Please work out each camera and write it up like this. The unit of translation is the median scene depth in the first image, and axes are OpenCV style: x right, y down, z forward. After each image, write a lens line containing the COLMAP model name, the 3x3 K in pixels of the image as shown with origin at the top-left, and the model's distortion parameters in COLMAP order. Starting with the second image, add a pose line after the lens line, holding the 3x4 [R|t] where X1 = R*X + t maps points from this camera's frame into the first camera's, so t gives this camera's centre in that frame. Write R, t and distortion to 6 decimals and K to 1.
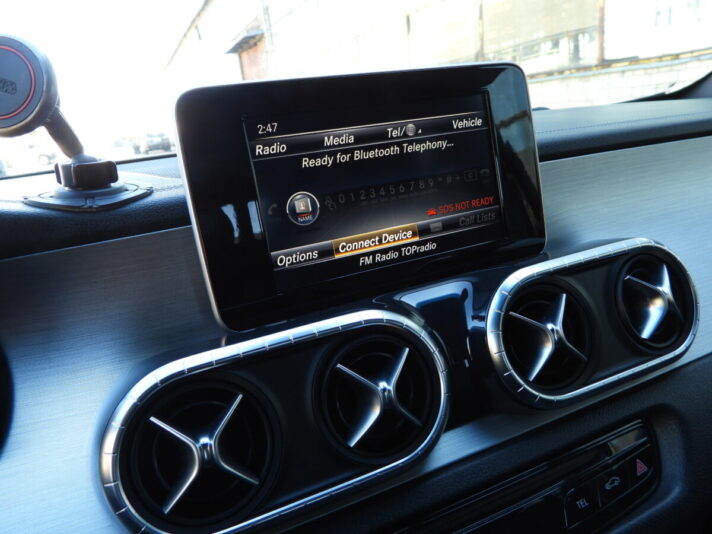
lens RADIAL K [[513.7, 0, 361.8], [0, 513.7, 264.6], [0, 0, 1]] dist [-0.010503, -0.003539]
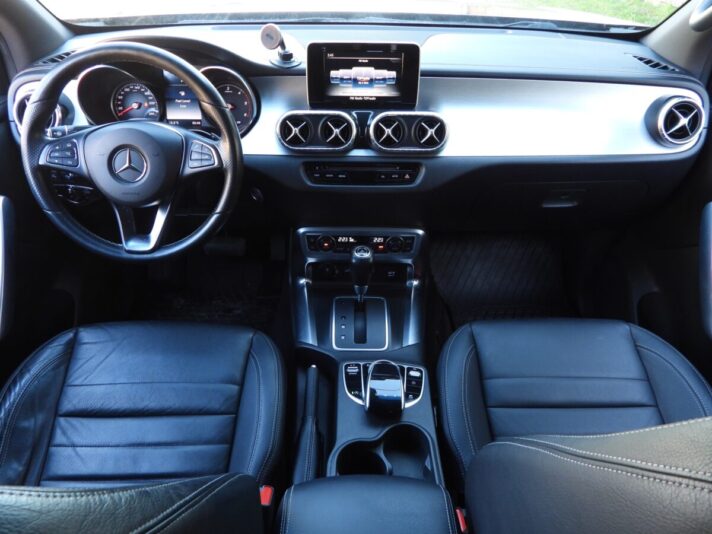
lens RADIAL K [[513.7, 0, 360.2], [0, 513.7, 269.2], [0, 0, 1]] dist [-0.010503, -0.003539]
pose [[0.908981, 0.336693, -0.245745, 1.376597], [-0.219817, 0.888095, 0.403692, -0.416681], [0.354166, -0.312930, 0.881273, -2.542631]]
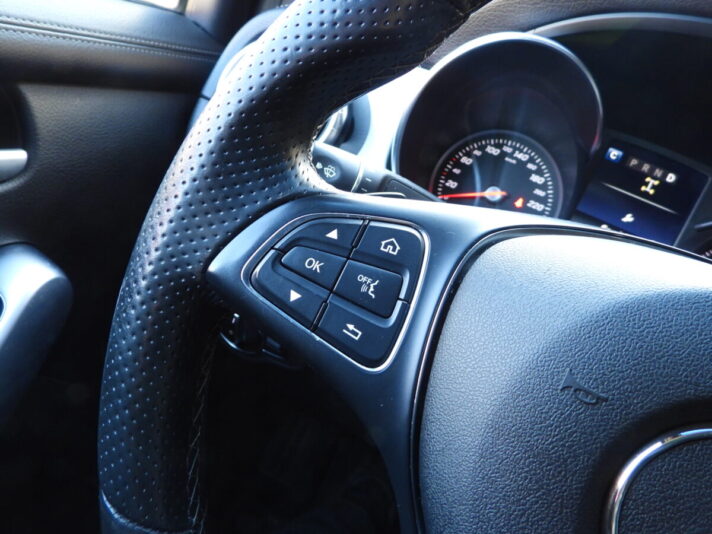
lens RADIAL K [[513.7, 0, 357.1], [0, 513.7, 267.3], [0, 0, 1]] dist [-0.010503, -0.003539]
pose [[0.611853, 0.606298, -0.507975, -0.958273], [-0.563846, 0.784723, 0.257463, 0.447650], [0.554719, 0.128890, 0.821994, -0.693072]]
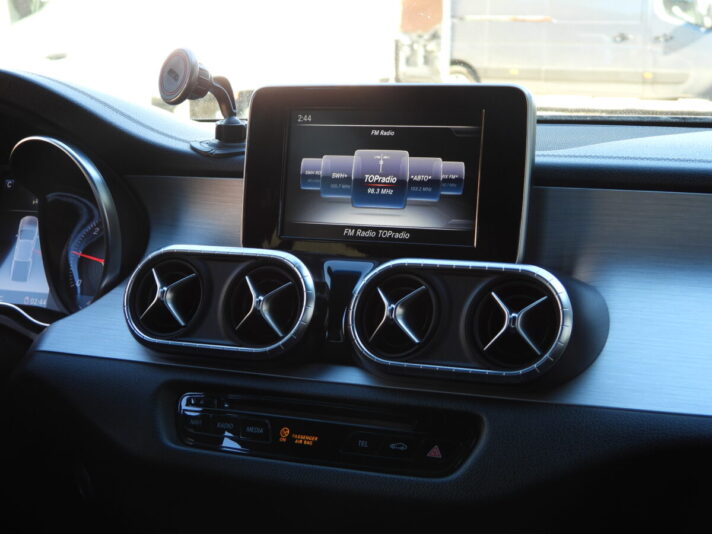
lens RADIAL K [[1593.8, 0, 354.2], [0, 1593.8, 266.7], [0, 0, 1]] dist [-0.138655, 0.000000]
pose [[0.607107, 0.207303, -0.767103, 3.100297], [-0.272517, 0.961142, 0.044063, -0.104566], [0.746428, 0.182298, 0.640009, -1.477424]]
